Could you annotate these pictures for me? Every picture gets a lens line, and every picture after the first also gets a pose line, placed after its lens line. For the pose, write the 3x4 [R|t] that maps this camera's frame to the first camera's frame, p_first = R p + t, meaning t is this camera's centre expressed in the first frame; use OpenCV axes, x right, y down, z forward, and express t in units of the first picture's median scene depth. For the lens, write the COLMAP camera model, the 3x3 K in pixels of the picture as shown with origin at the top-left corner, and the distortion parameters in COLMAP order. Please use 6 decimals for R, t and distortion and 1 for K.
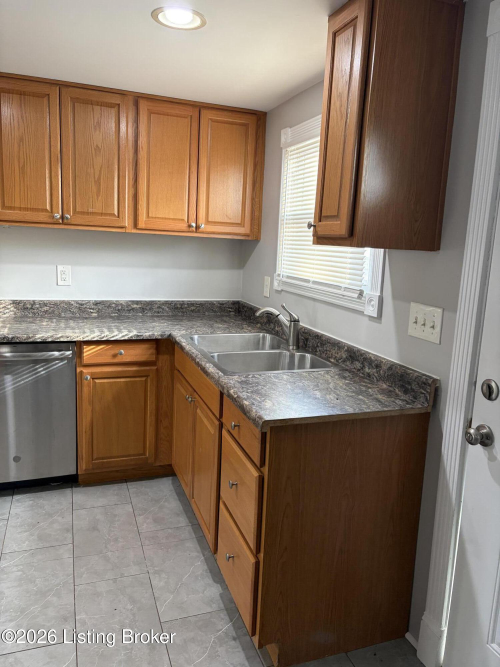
lens RADIAL K [[499.7, 0, 243.7], [0, 499.7, 326.7], [0, 0, 1]] dist [0.046971, -0.053143]
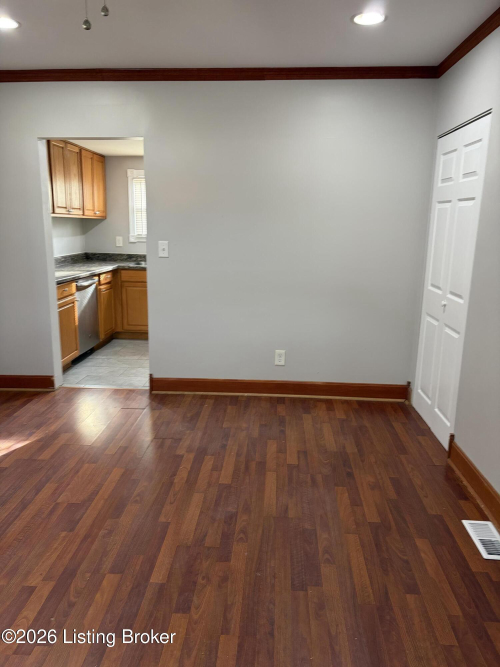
lens RADIAL K [[499.7, 0, 243.1], [0, 499.7, 331.8], [0, 0, 1]] dist [0.046971, -0.053143]
pose [[0.392133, -0.232626, 0.890010, -1.885920], [0.171500, 0.969022, 0.177717, 0.000818], [-0.903781, 0.082948, 0.419881, -0.344320]]
